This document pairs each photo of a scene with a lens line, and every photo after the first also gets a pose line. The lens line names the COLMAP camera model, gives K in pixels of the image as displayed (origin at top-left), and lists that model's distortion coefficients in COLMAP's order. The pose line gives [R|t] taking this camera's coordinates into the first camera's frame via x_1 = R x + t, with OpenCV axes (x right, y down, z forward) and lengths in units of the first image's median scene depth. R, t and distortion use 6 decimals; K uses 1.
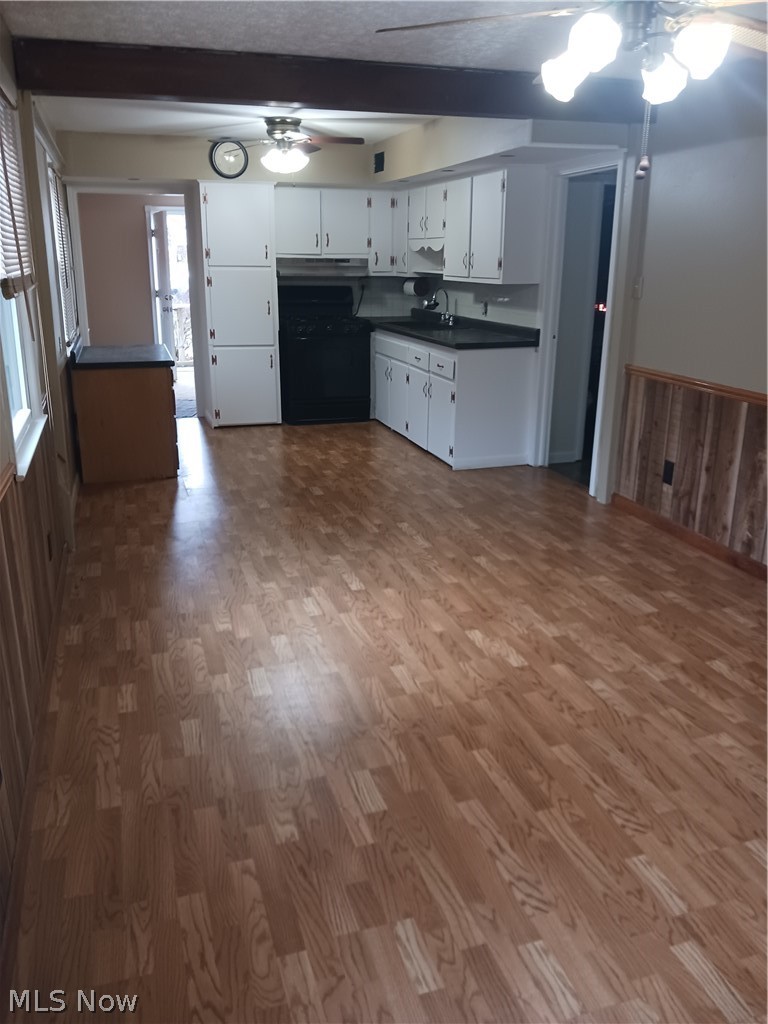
lens RADIAL K [[816.1, 0, 375.6], [0, 816.1, 516.0], [0, 0, 1]] dist [-0.000498, -0.004988]
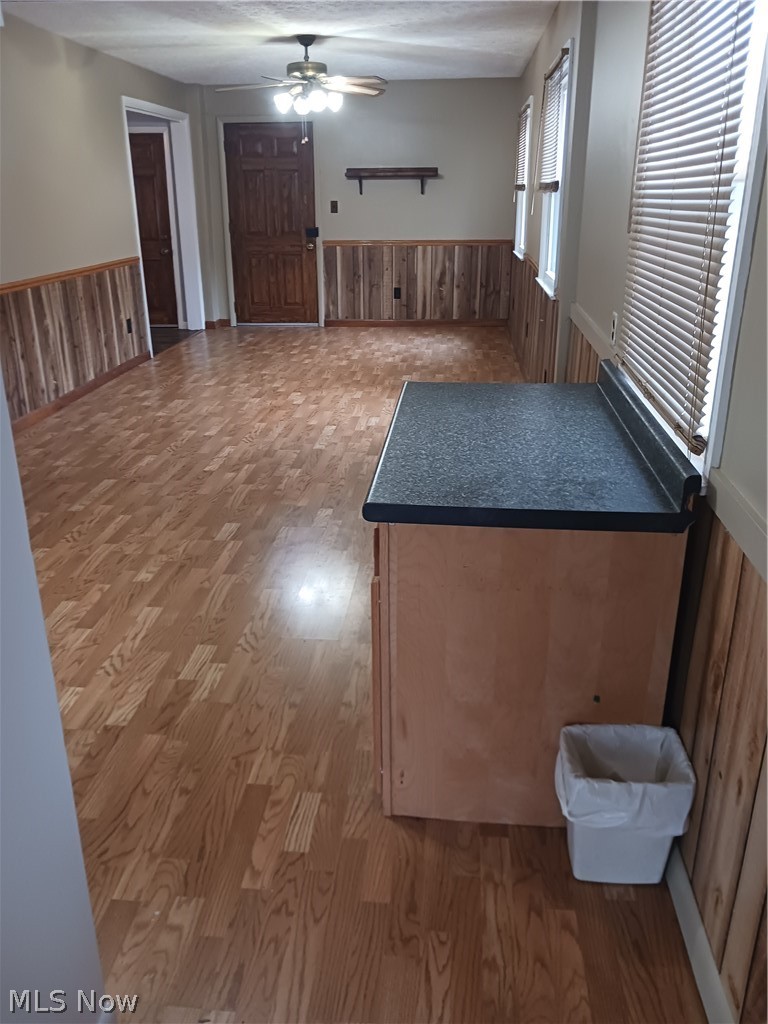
lens RADIAL K [[816.1, 0, 379.6], [0, 816.1, 504.3], [0, 0, 1]] dist [-0.000498, -0.004988]
pose [[-0.926218, -0.137825, 0.350891, -0.485281], [0.107496, 0.795578, 0.596239, -0.500293], [-0.361337, 0.589966, -0.722063, 1.670667]]
